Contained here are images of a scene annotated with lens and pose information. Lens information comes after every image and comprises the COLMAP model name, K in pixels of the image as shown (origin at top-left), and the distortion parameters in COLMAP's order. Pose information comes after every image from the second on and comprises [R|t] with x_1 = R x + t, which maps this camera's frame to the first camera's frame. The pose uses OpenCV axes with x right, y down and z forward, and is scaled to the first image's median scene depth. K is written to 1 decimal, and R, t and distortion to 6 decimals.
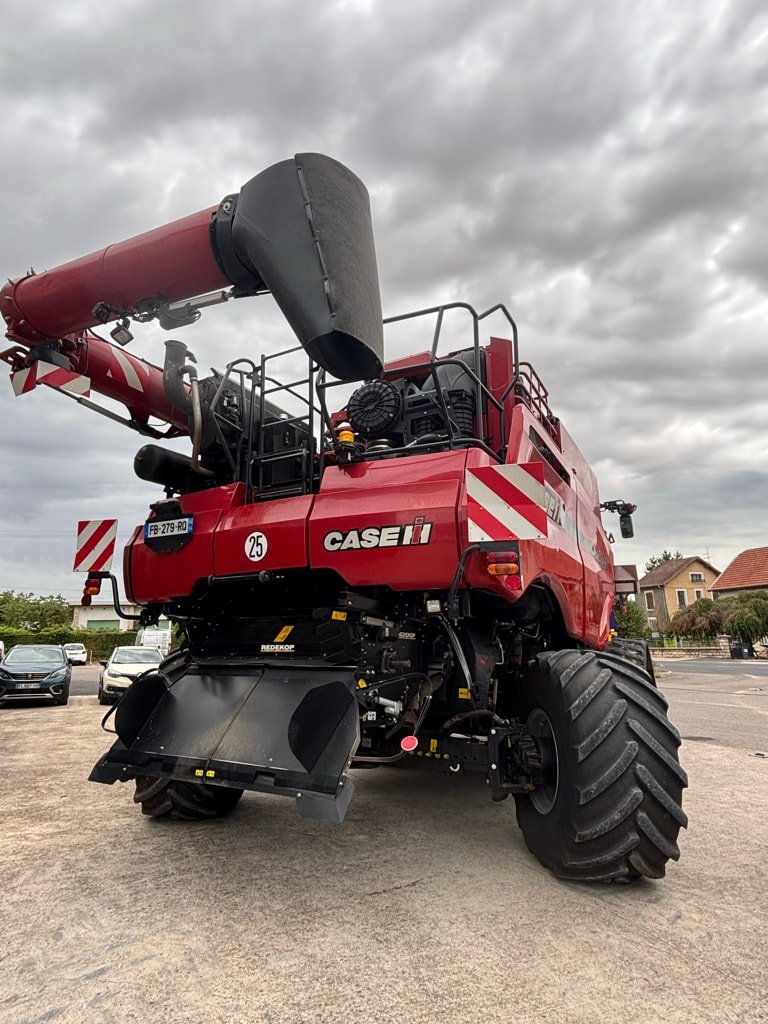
lens RADIAL K [[567.5, 0, 372.4], [0, 567.5, 509.2], [0, 0, 1]] dist [-0.005194, -0.000447]
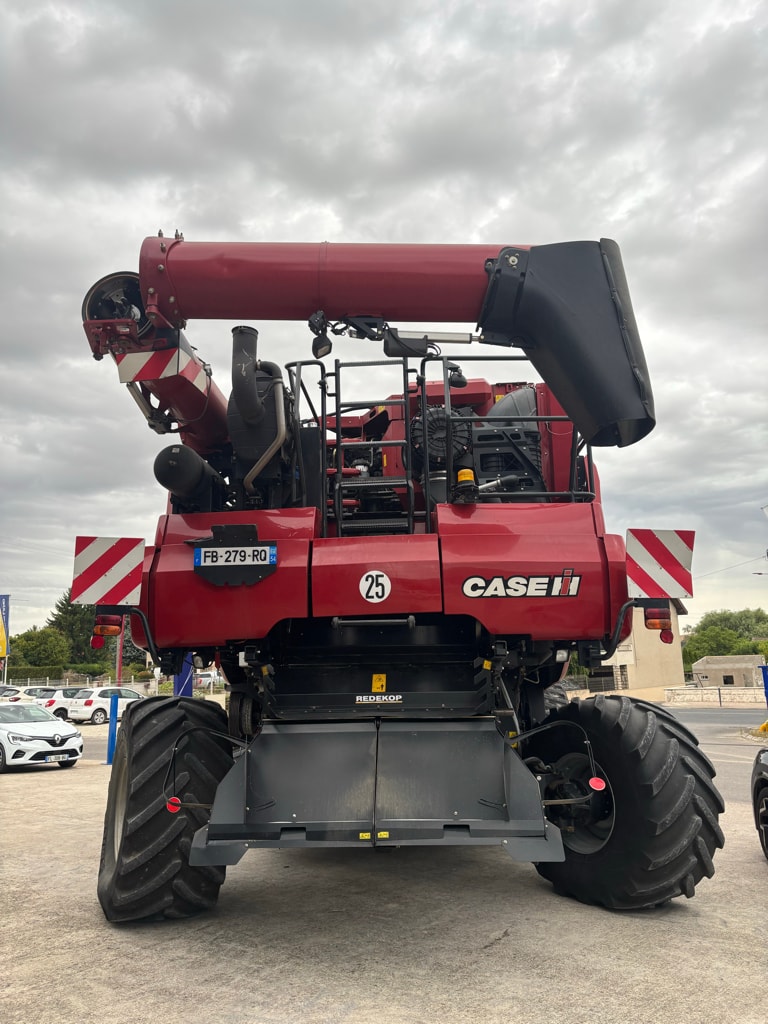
lens RADIAL K [[776.5, 0, 364.4], [0, 776.5, 518.8], [0, 0, 1]] dist [0.017443, -0.003676]
pose [[0.905900, 0.076770, 0.416475, -0.782005], [-0.083528, 0.996503, -0.002002, -0.040438], [-0.415172, -0.032974, 0.909145, -0.120988]]
